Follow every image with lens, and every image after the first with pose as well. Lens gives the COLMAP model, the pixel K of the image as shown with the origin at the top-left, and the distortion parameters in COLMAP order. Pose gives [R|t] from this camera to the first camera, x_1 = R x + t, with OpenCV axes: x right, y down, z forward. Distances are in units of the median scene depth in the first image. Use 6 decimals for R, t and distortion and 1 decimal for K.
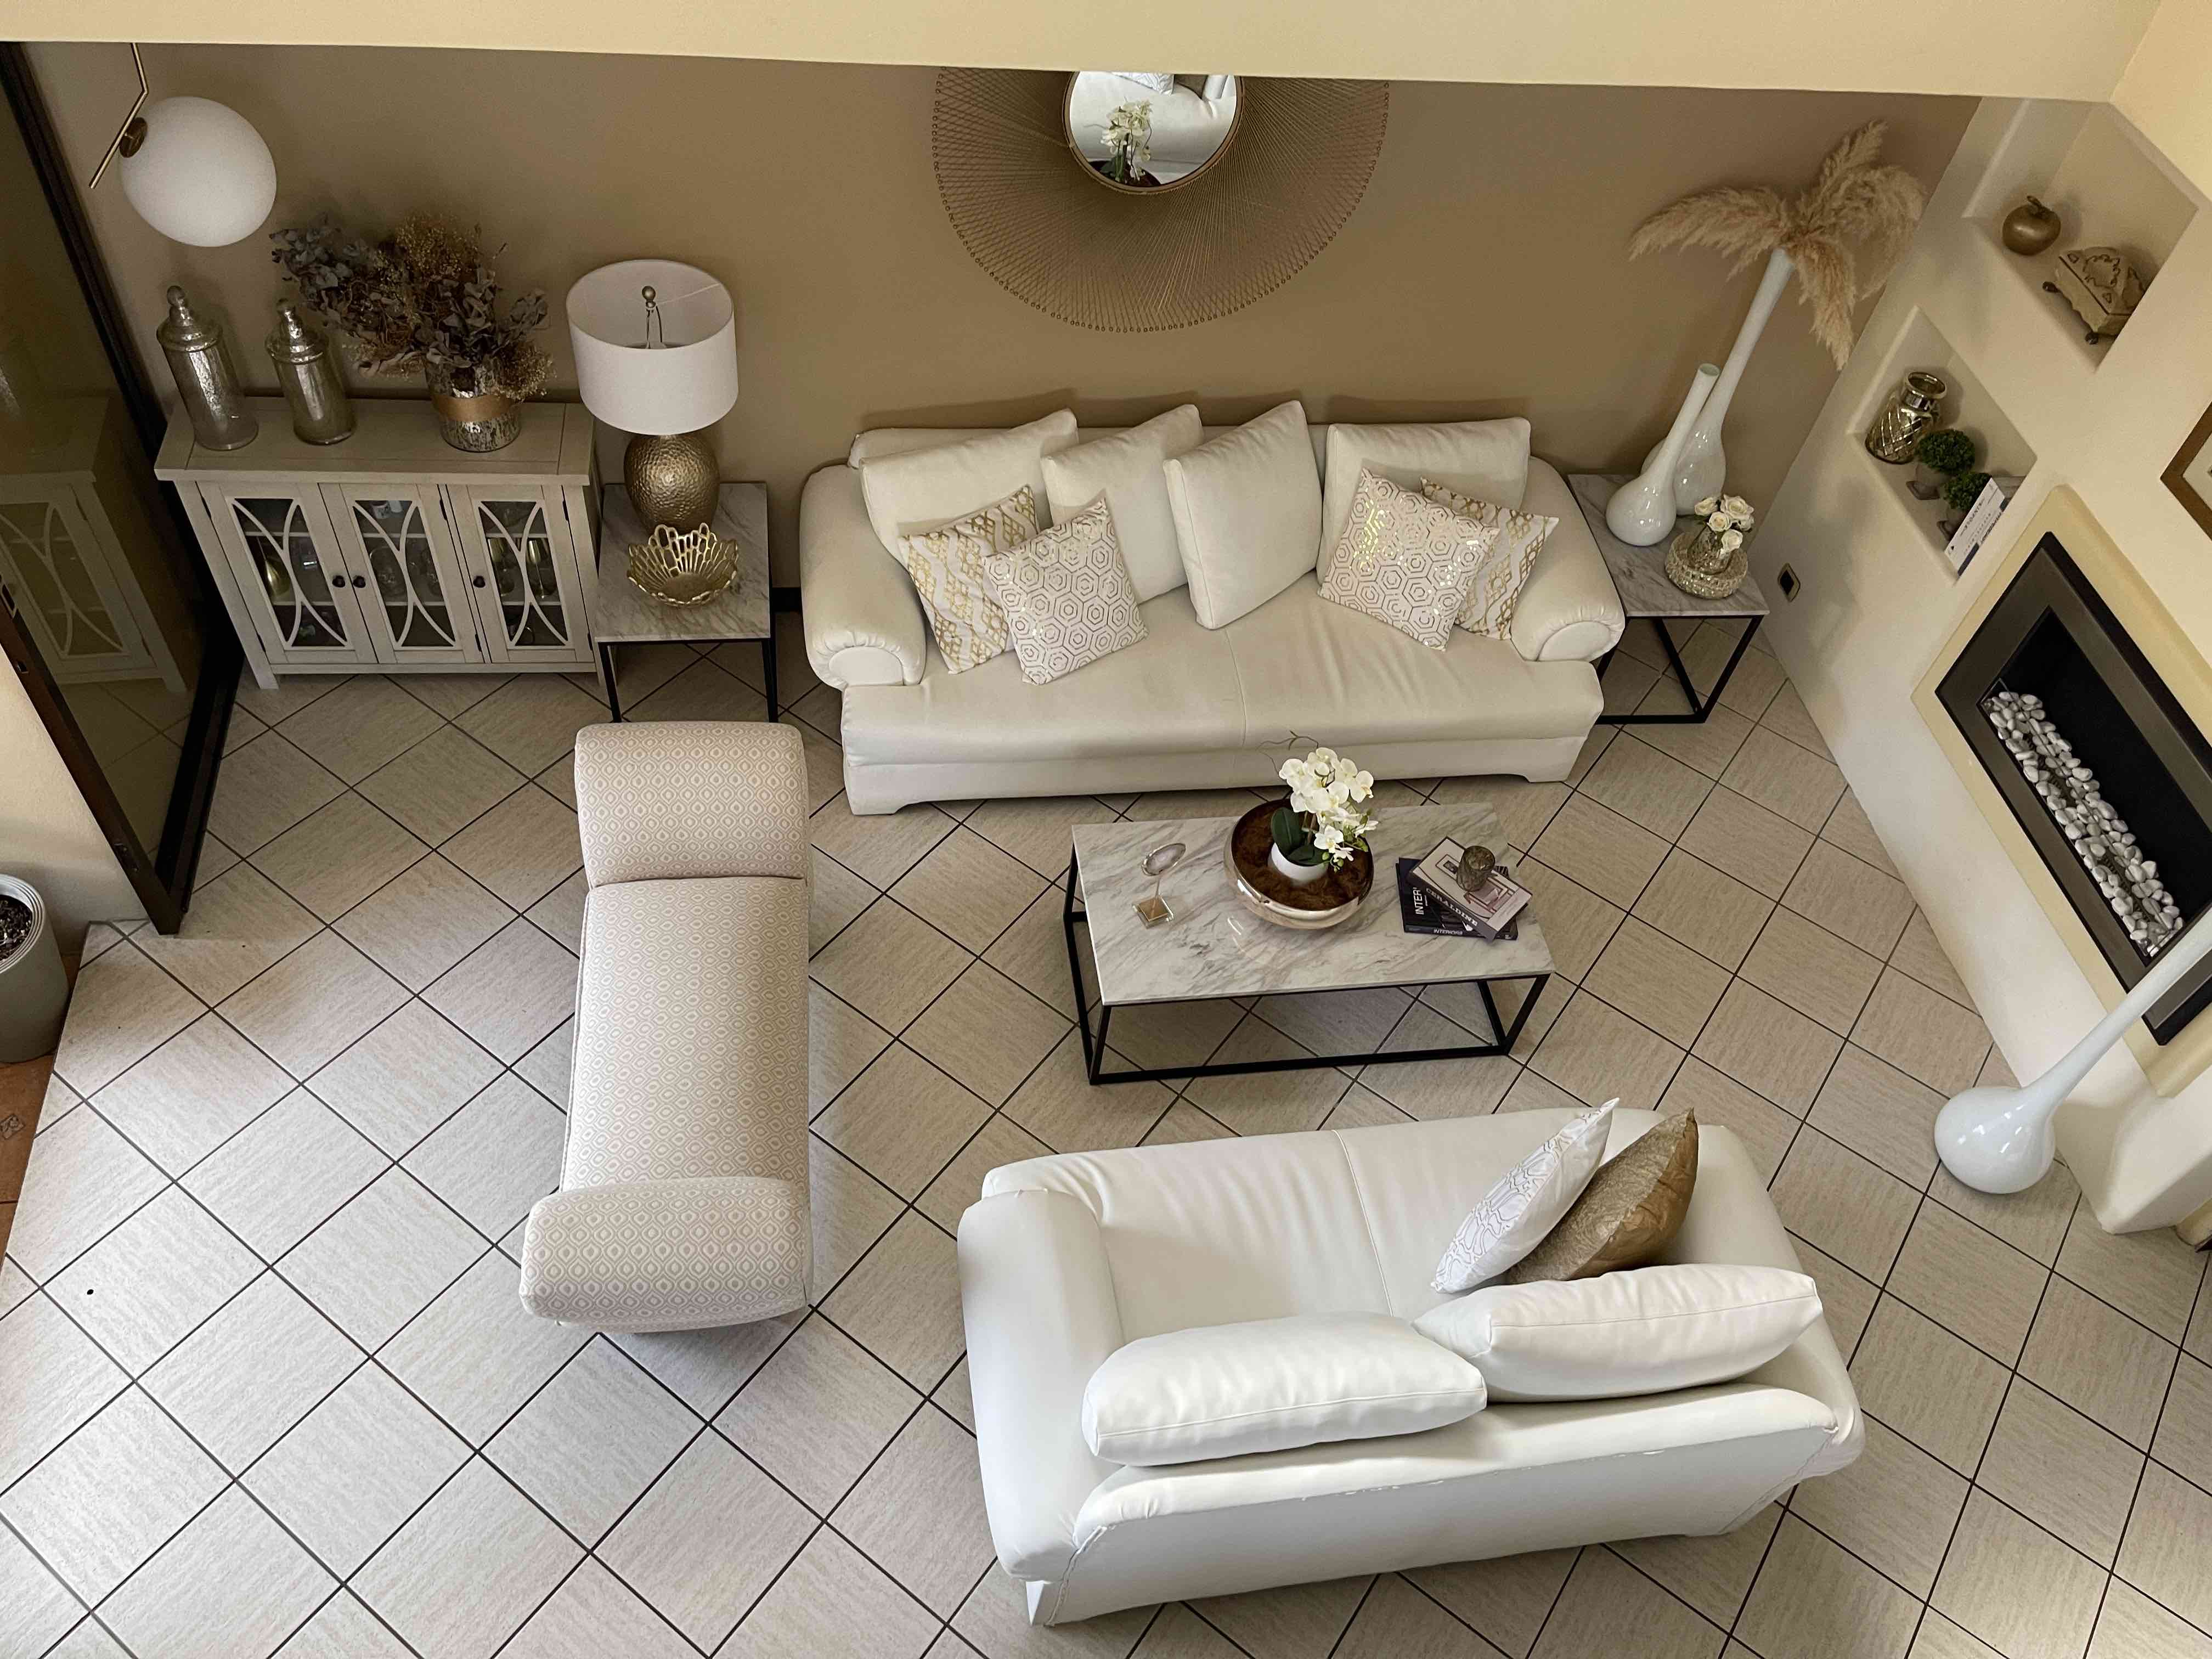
lens RADIAL K [[1695.5, 0, 1106.0], [0, 1695.5, 829.5], [0, 0, 1]] dist [0.072928, -0.084891]
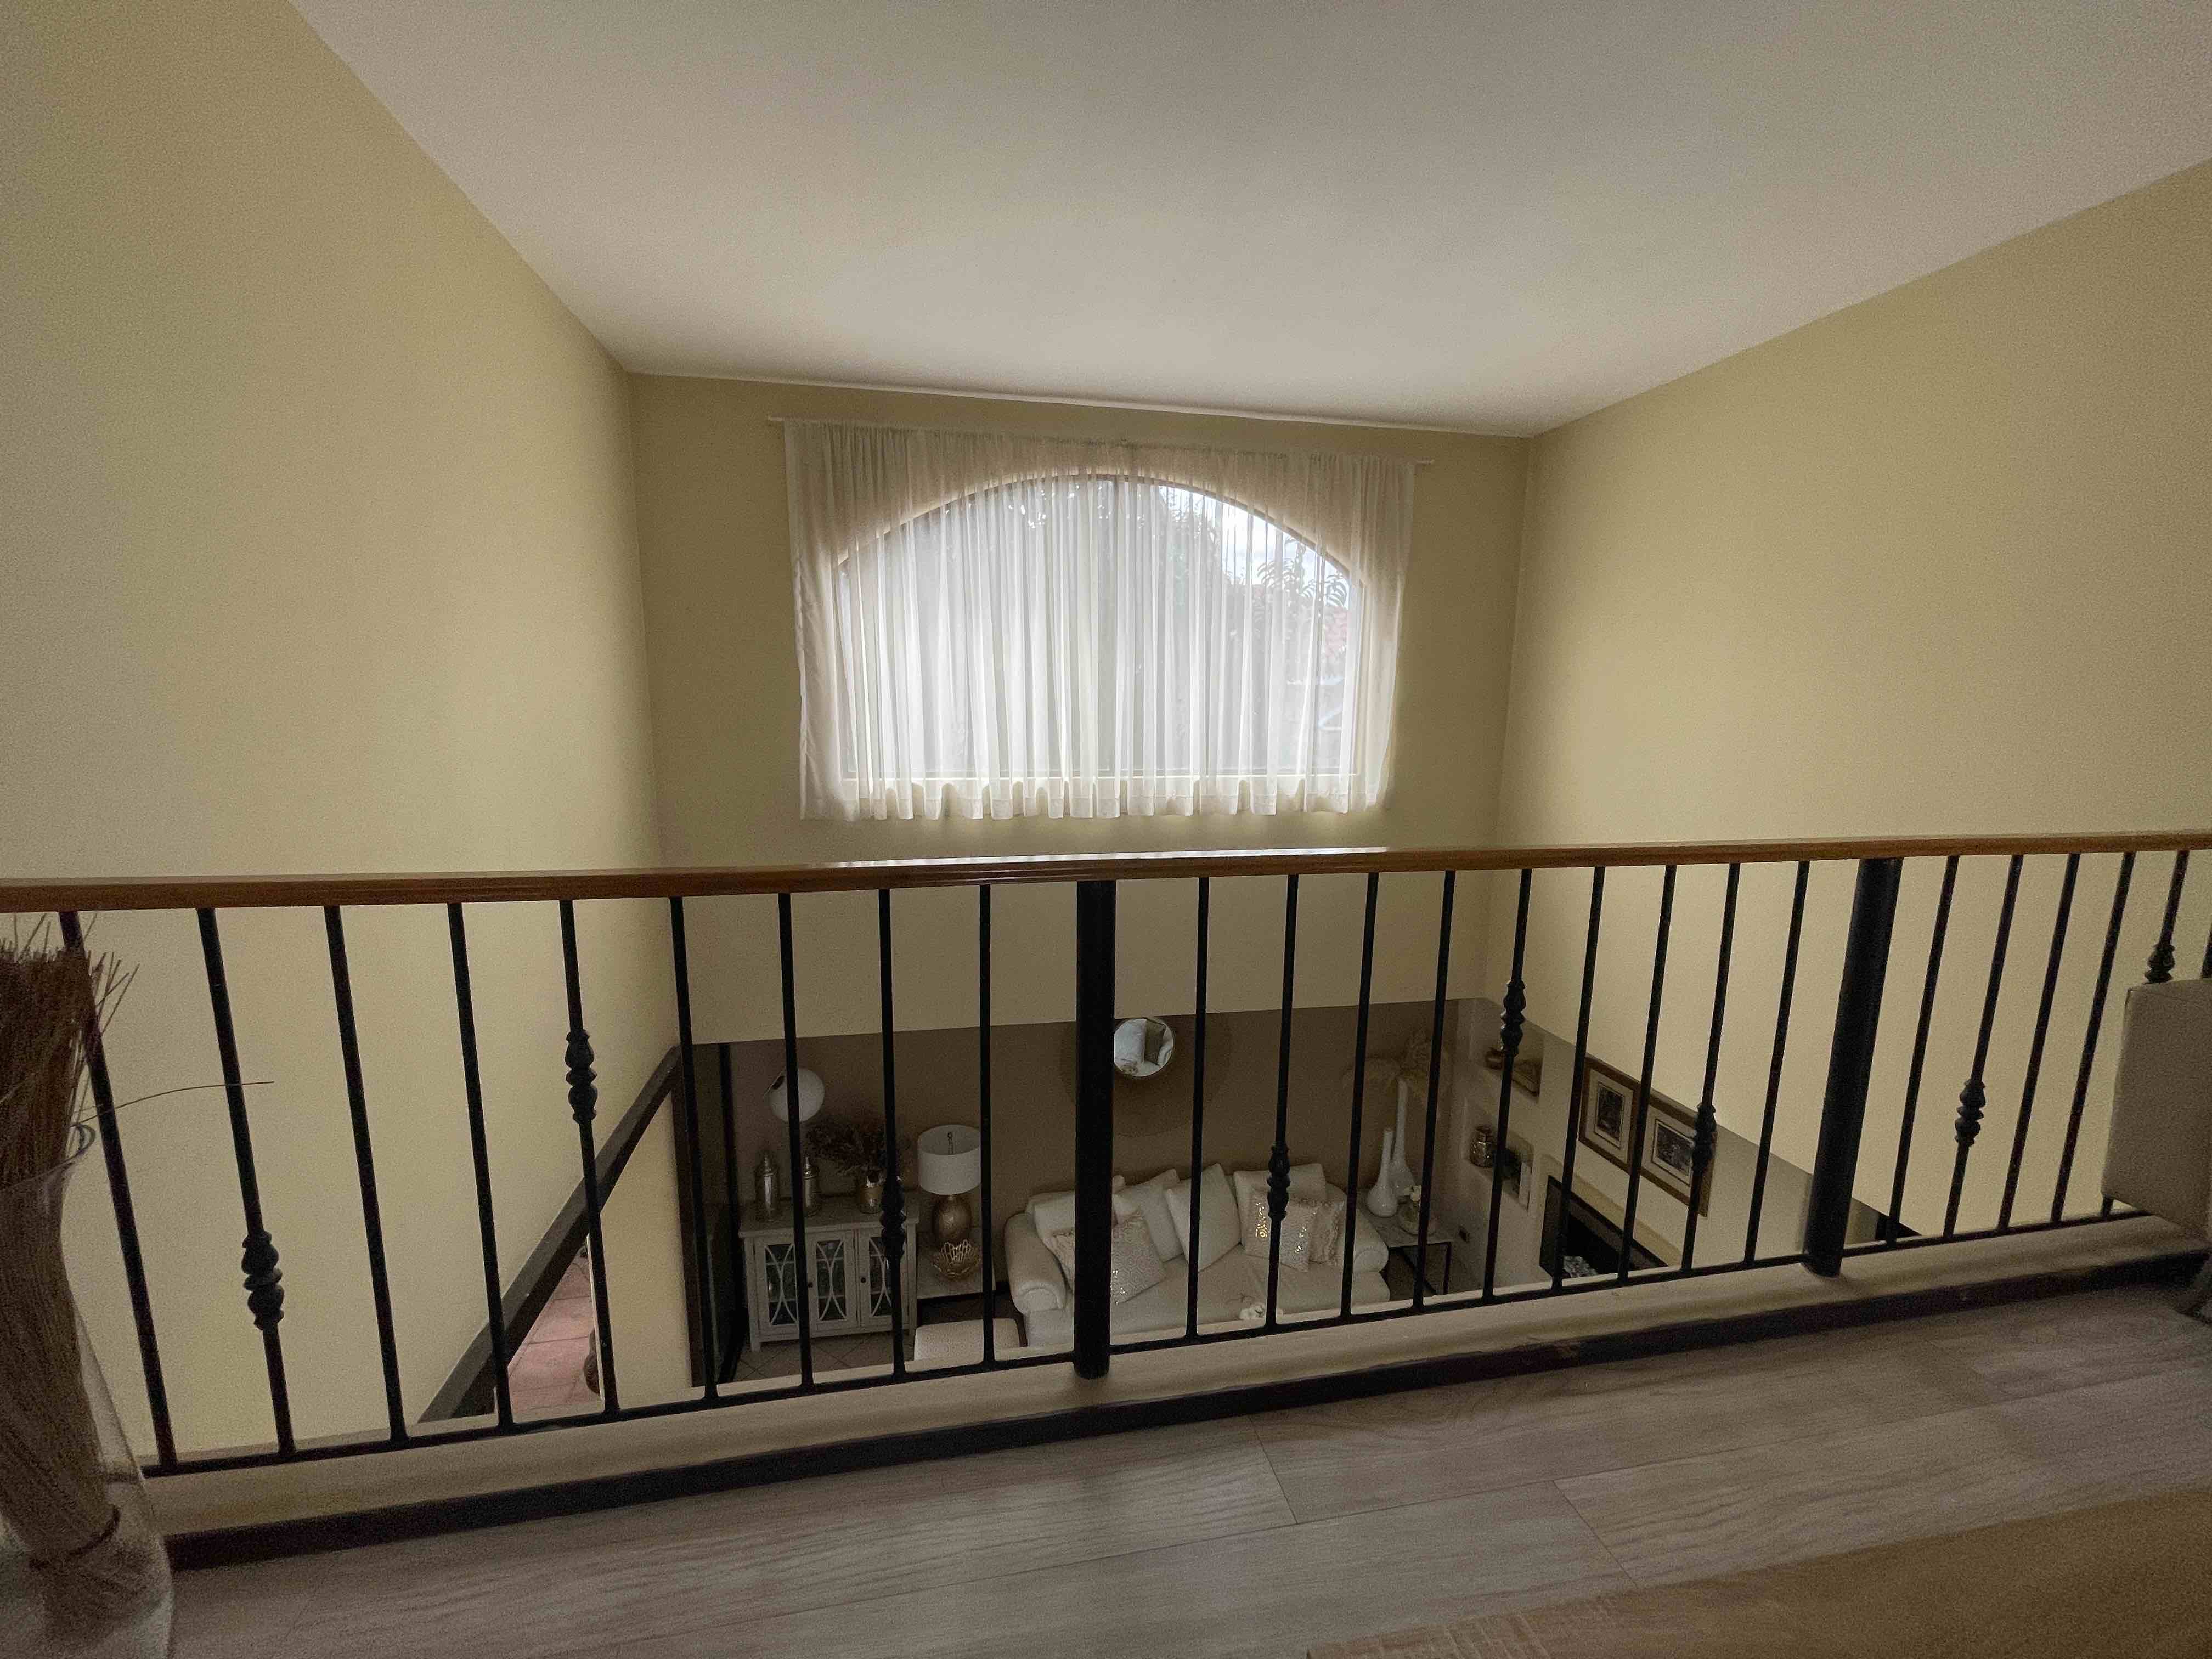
lens RADIAL K [[873.1, 0, 1091.0], [0, 873.1, 839.1], [0, 0, 1]] dist [-0.010390, -0.000063]
pose [[0.994448, -0.104288, 0.014053, -0.031273], [0.088149, 0.752622, -0.652525, 0.184011], [0.057474, 0.650141, 0.757636, -0.200467]]
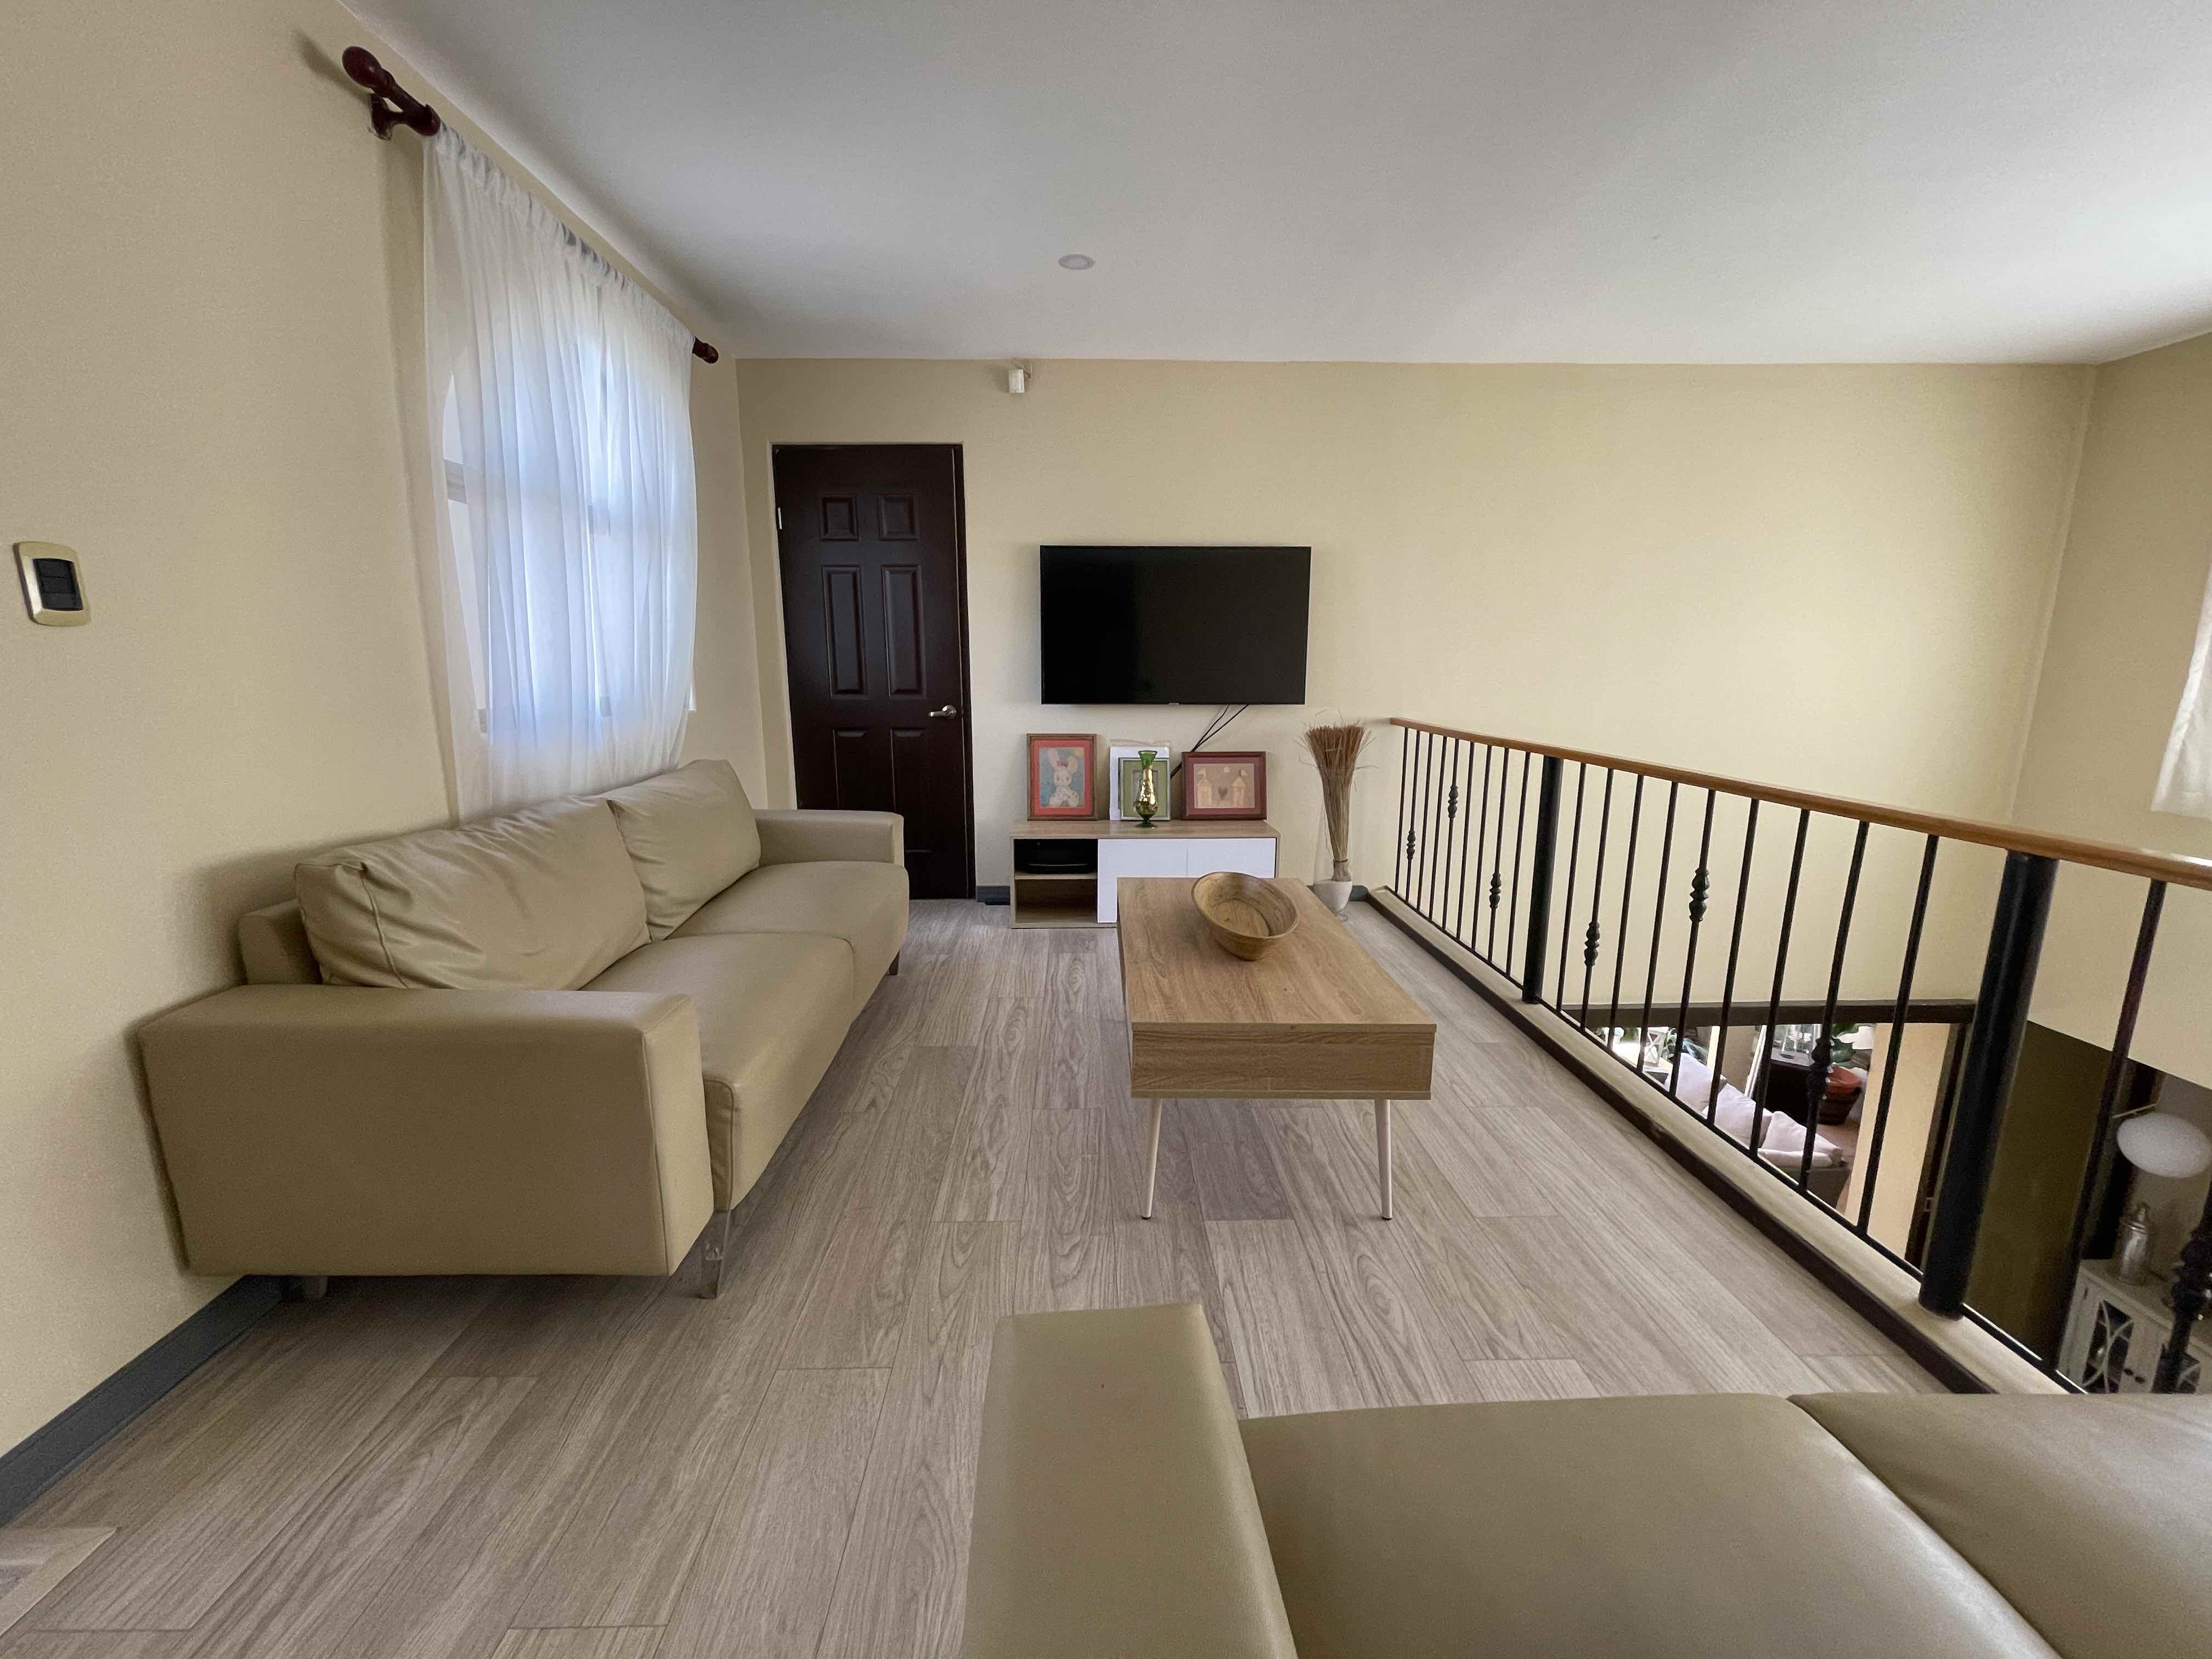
lens RADIAL K [[873.1, 0, 1091.0], [0, 873.1, 839.1], [0, 0, 1]] dist [-0.010390, -0.000063]
pose [[-0.132935, 0.091106, -0.986929, 0.541482], [-0.759851, 0.629973, 0.160503, 0.189250], [0.636361, 0.771255, -0.014518, -0.134470]]
